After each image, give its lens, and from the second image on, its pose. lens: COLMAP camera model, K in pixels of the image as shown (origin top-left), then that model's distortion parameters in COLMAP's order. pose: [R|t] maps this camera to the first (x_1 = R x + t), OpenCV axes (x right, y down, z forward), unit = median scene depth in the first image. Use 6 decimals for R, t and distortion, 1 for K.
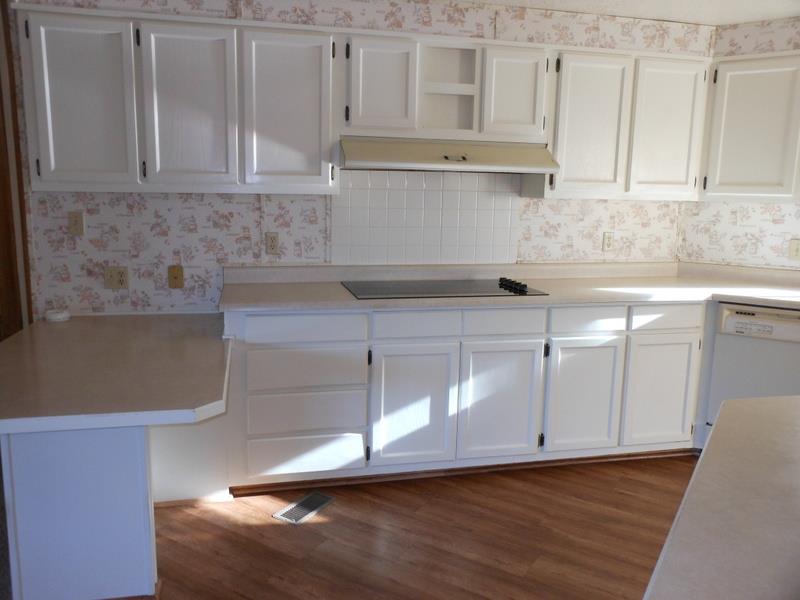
lens RADIAL K [[634.4, 0, 395.0], [0, 634.4, 296.3], [0, 0, 1]] dist [-0.033670, 0.056306]
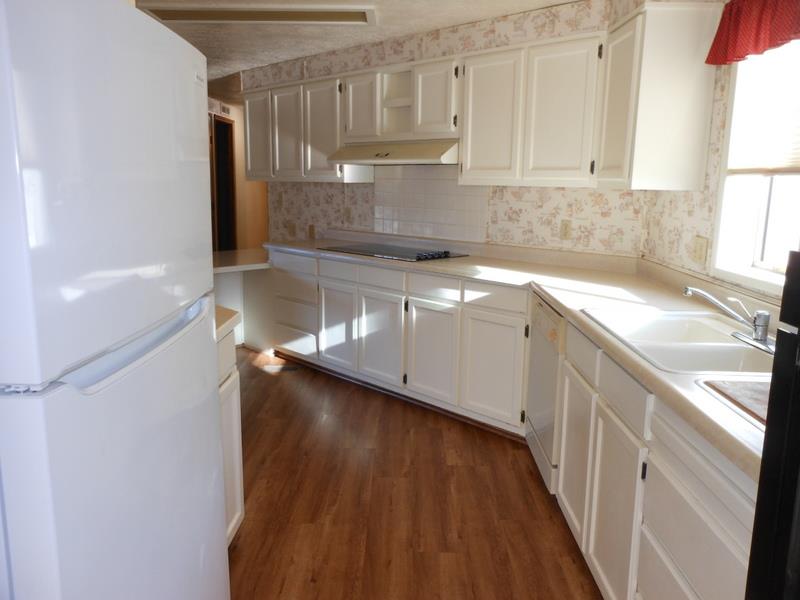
lens RADIAL K [[634.4, 0, 395.0], [0, 634.4, 296.3], [0, 0, 1]] dist [-0.033670, 0.056306]
pose [[0.522293, 0.143683, -0.840574, 1.209946], [-0.144226, 0.986387, 0.078992, -0.027091], [0.840481, 0.079975, 0.535906, 0.293836]]
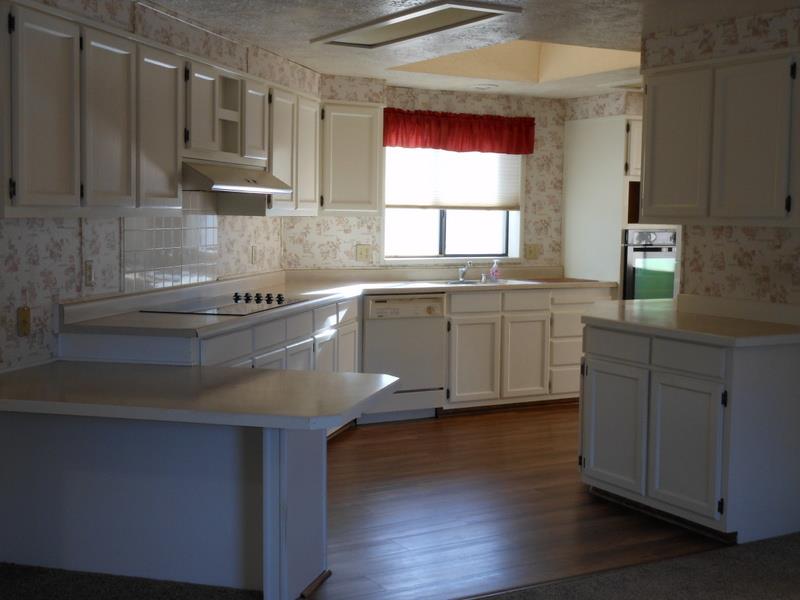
lens RADIAL K [[1059.4, 0, 400.0], [0, 1059.4, 300.0], [0, 0, 1]] dist [0.179758, 0.010076]
pose [[0.458599, -0.087957, 0.884279, -1.327708], [0.138754, 0.989972, 0.026511, -0.028285], [-0.877744, 0.110540, 0.466205, -0.052721]]
